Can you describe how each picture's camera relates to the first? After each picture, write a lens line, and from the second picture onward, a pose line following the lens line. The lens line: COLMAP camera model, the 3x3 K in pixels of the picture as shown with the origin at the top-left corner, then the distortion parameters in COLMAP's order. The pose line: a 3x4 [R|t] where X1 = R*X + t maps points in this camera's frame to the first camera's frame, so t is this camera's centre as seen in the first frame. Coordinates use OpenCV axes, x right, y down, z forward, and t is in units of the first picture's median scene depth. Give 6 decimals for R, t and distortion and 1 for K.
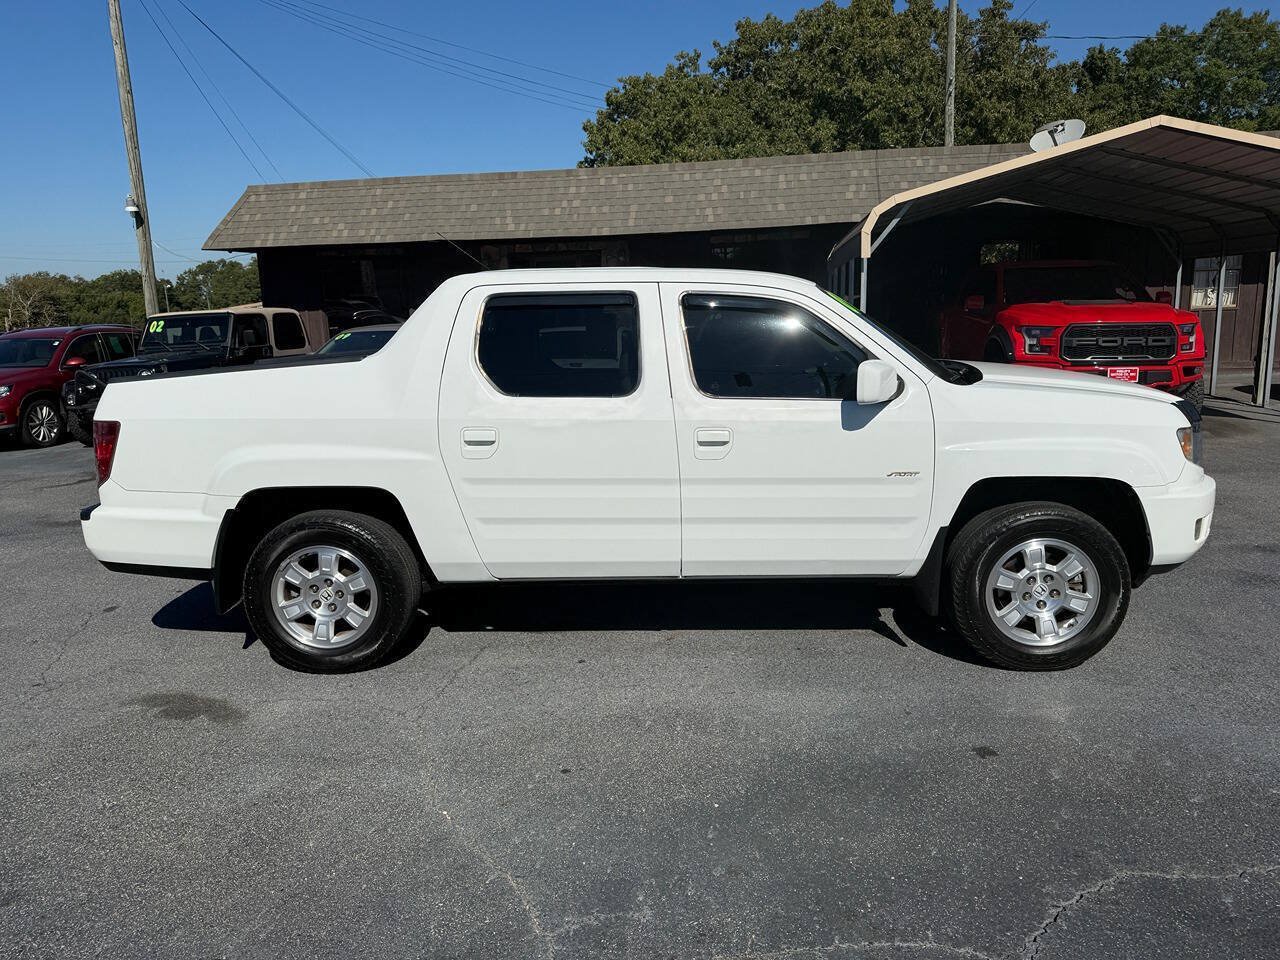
lens RADIAL K [[906.6, 0, 642.5], [0, 906.6, 482.6], [0, 0, 1]] dist [0.053260, -0.070450]
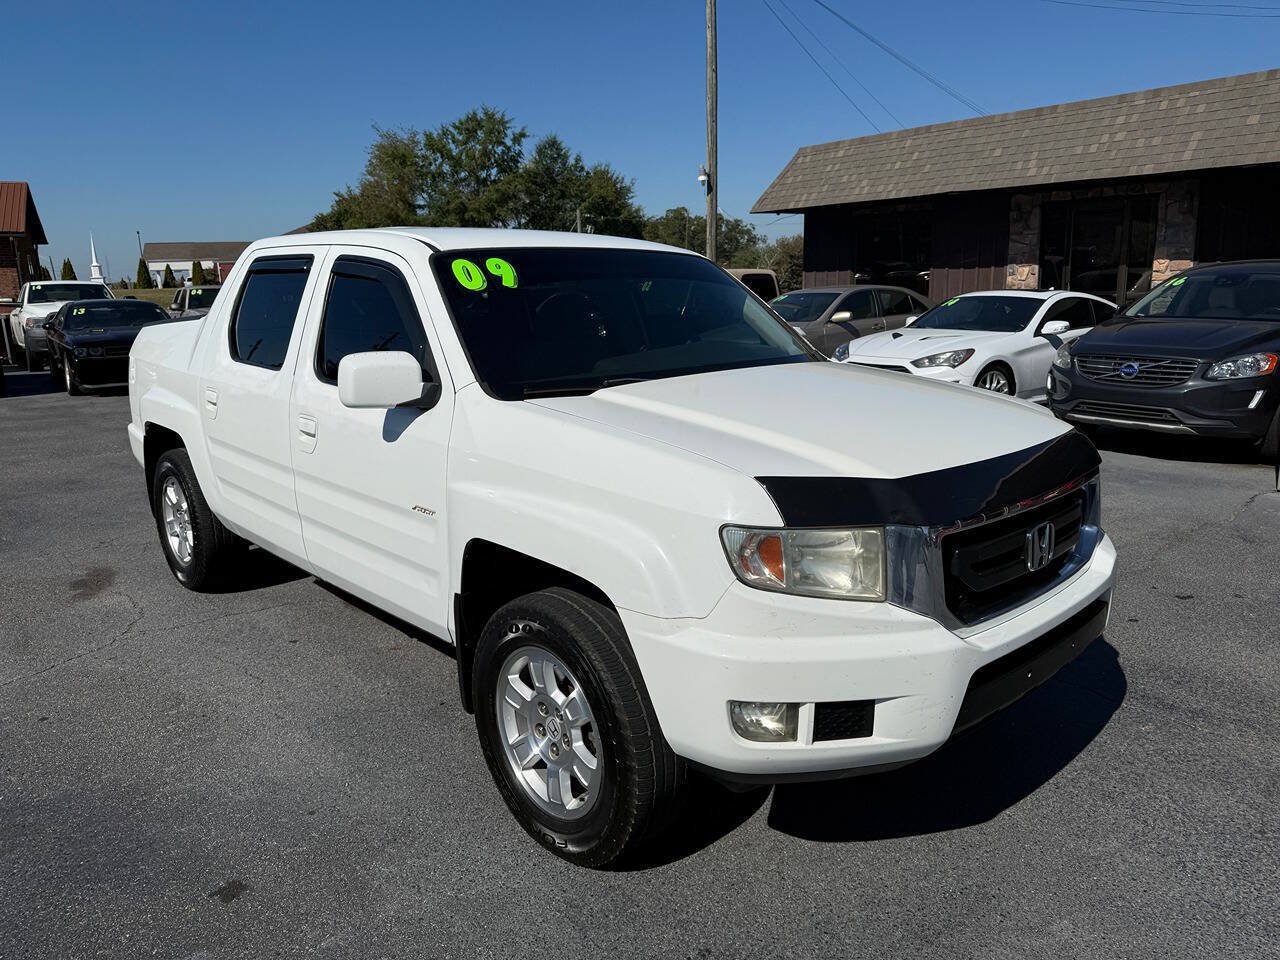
lens RADIAL K [[919.5, 0, 647.3], [0, 919.5, 477.9], [0, 0, 1]] dist [0.009064, -0.006612]
pose [[0.712550, 0.165294, -0.681873, 0.223787], [-0.139461, 0.985828, 0.093241, -0.031510], [0.687622, 0.028656, 0.725503, 0.143607]]
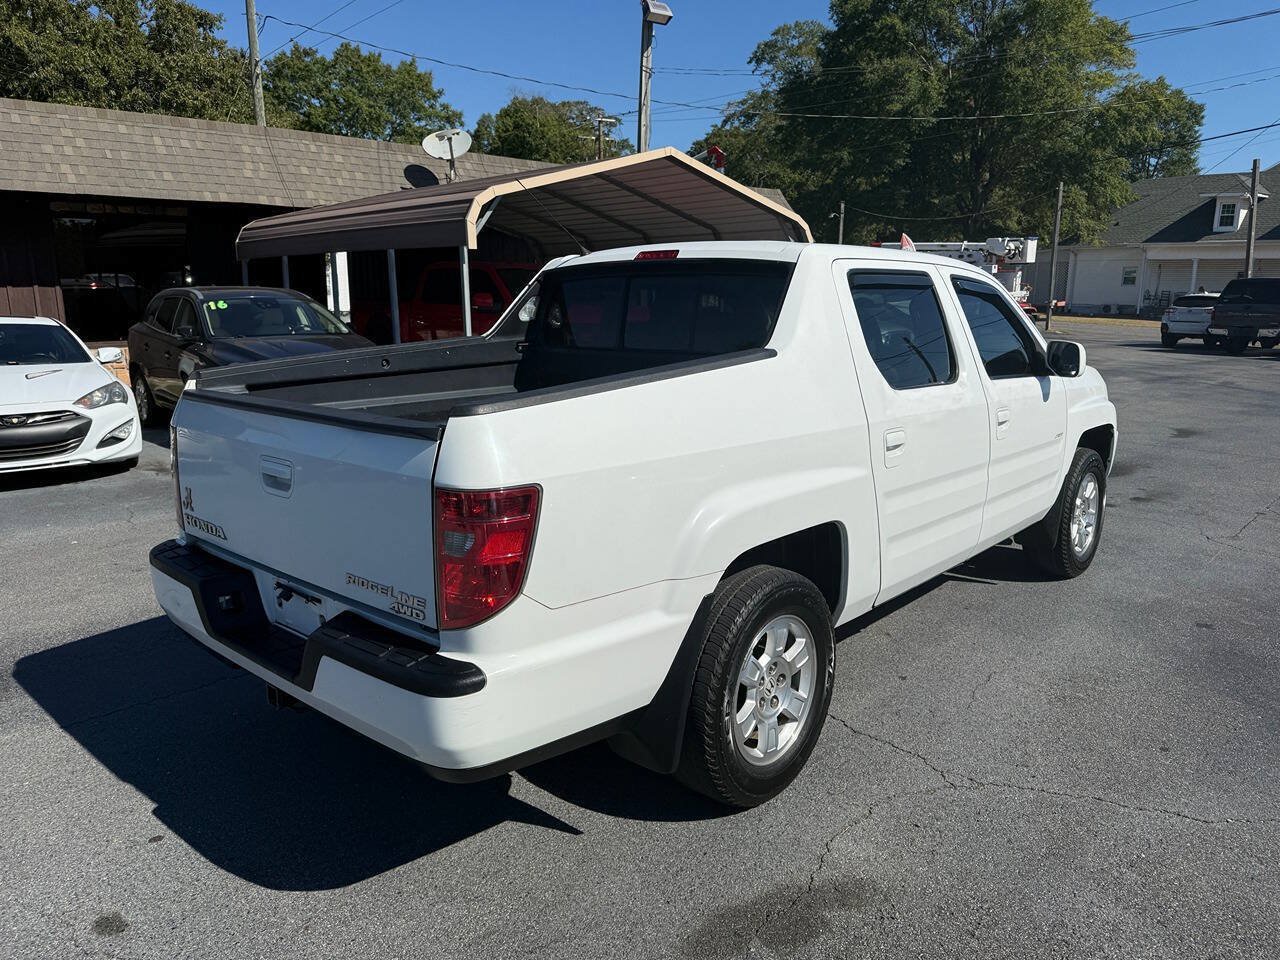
lens RADIAL K [[896.3, 0, 680.1], [0, 896.3, 476.5], [0, 0, 1]] dist [0.003800, 0.001311]
pose [[0.618728, -0.131259, 0.774562, -0.234578], [0.133448, 0.989175, 0.061028, -0.023430], [-0.774188, 0.065604, 0.629547, 0.157430]]
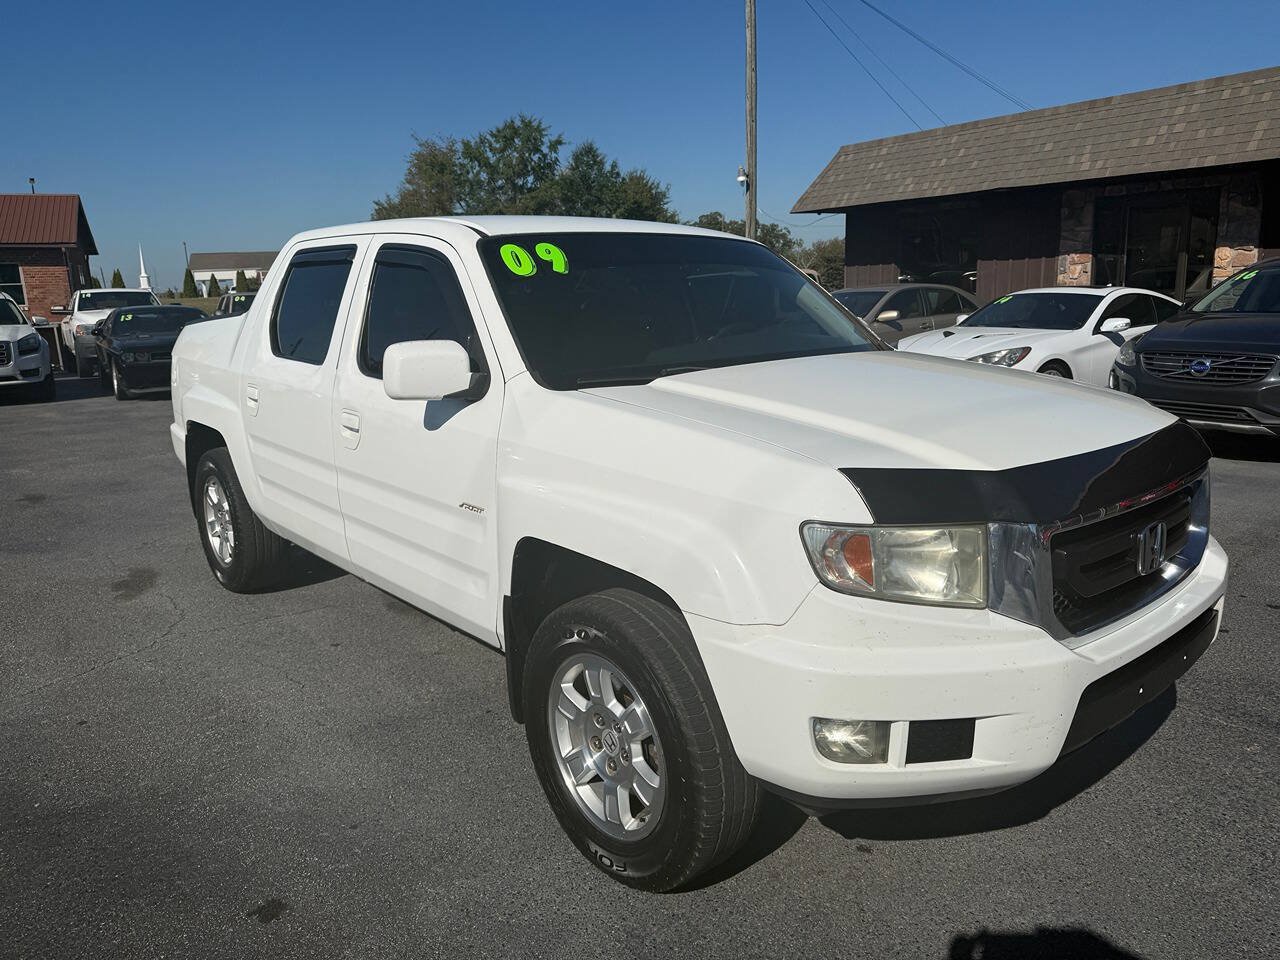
lens RADIAL K [[919.3, 0, 640.0], [0, 919.3, 480.0], [0, 0, 1]] dist [0.006685, -0.004023]
pose [[0.680992, 0.163145, -0.713887, 0.212605], [-0.136367, 0.986067, 0.095263, -0.027881], [0.719482, 0.032477, 0.693751, 0.148658]]
